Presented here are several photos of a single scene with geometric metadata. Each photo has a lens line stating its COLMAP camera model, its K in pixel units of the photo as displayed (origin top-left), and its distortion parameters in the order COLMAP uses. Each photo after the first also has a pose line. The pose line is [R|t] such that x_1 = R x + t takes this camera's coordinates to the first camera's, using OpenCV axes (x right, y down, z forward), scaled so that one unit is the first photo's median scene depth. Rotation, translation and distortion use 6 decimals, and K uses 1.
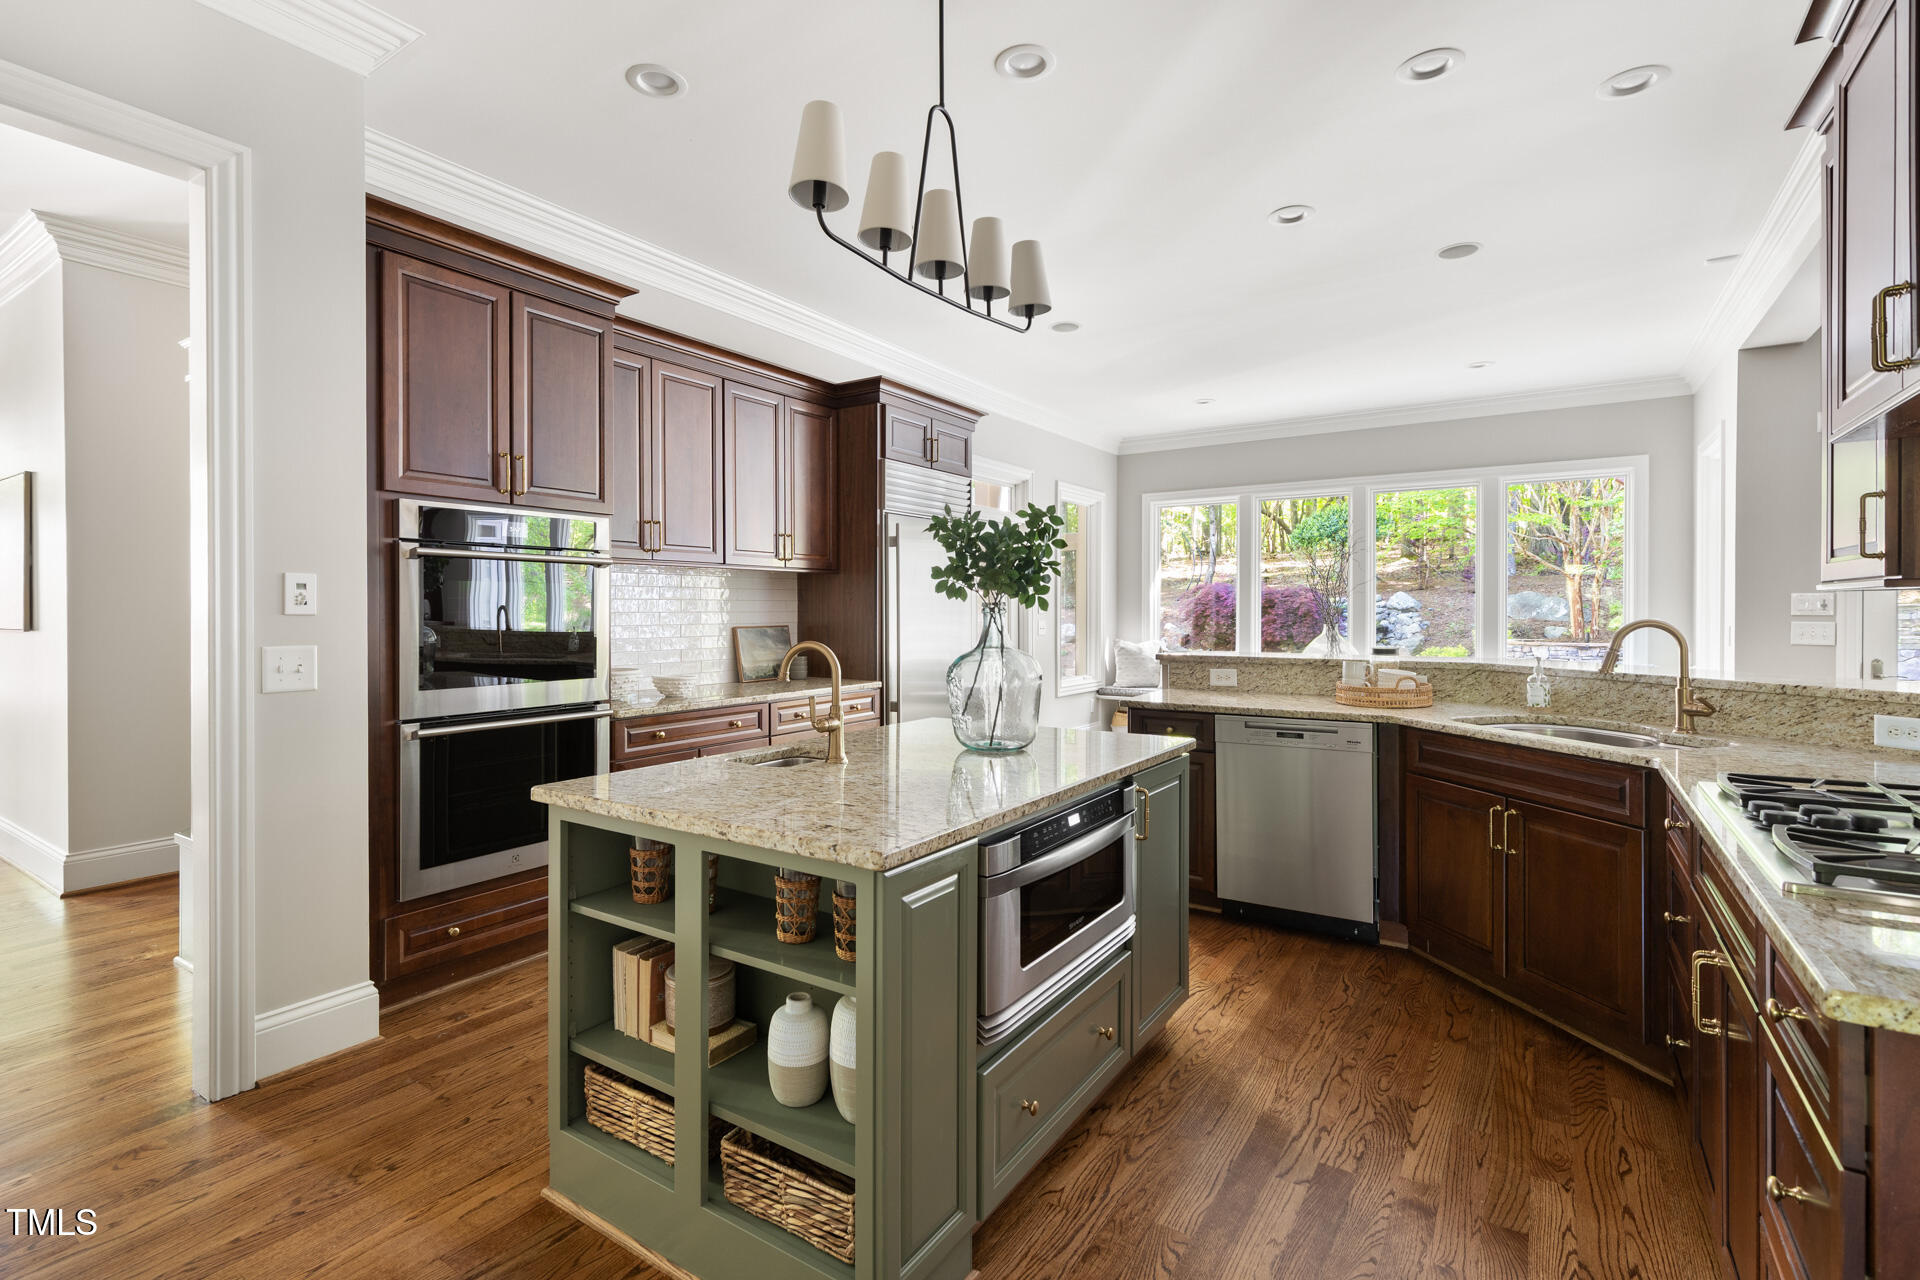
lens RADIAL K [[889.2, 0, 934.0], [0, 889.2, 612.9], [0, 0, 1]] dist [0.009945, -0.000951]
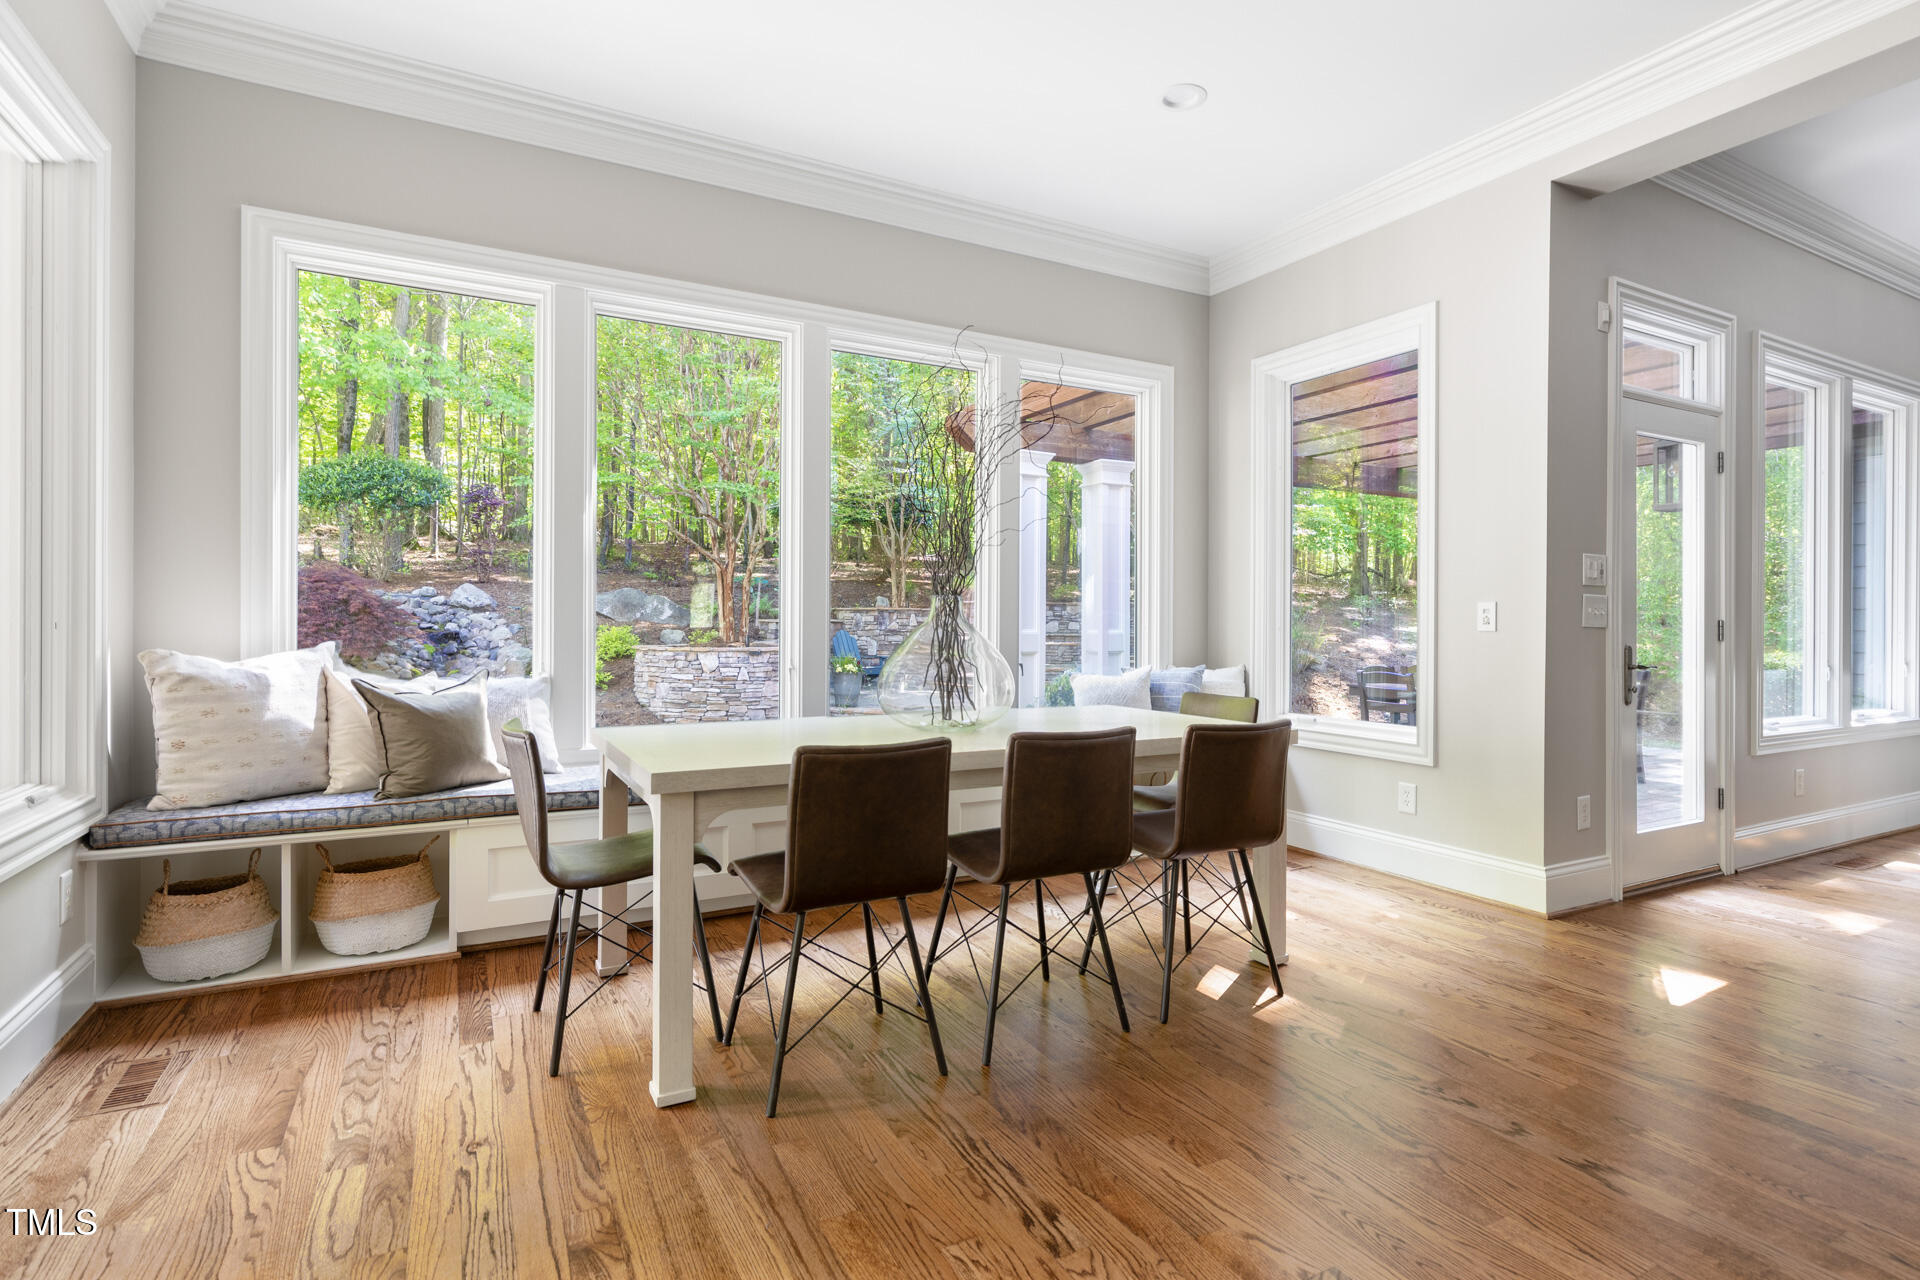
lens RADIAL K [[963.2, 0, 974.8], [0, 963.2, 627.8], [0, 0, 1]] dist [0.000494, 0.000482]
pose [[0.456757, -0.001588, 0.889590, 0.085565], [-0.001270, 0.999996, 0.002437, 0.042140], [-0.889591, -0.002242, 0.456753, 1.244686]]
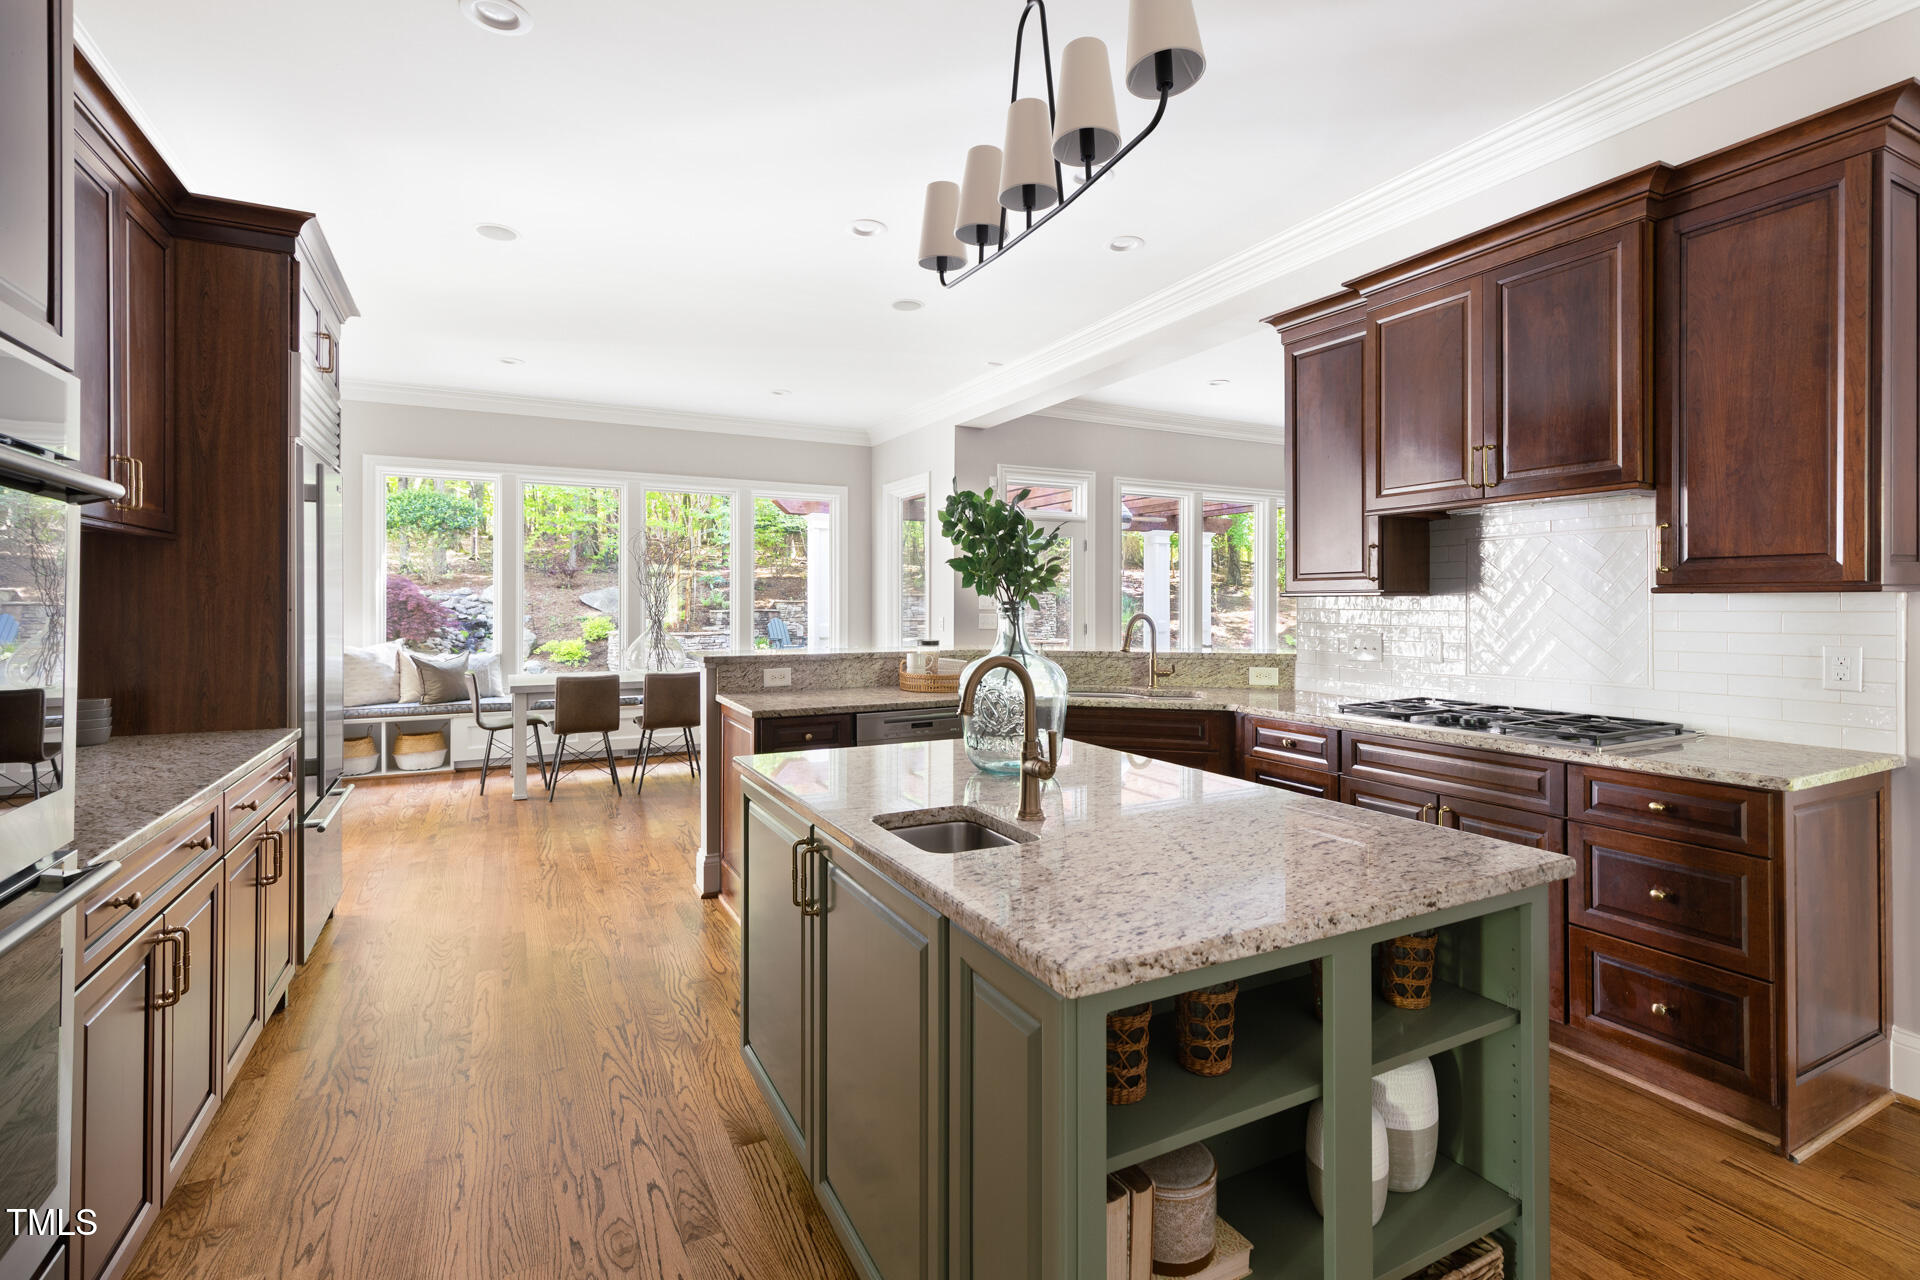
lens RADIAL K [[889.2, 0, 959.7], [0, 889.2, 601.4], [0, 0, 1]] dist [0.009945, -0.000951]
pose [[0.474884, 0.003475, 0.880041, -0.419460], [0.001293, 0.999988, -0.004646, -0.004271], [-0.880047, 0.003344, 0.474874, 0.373891]]
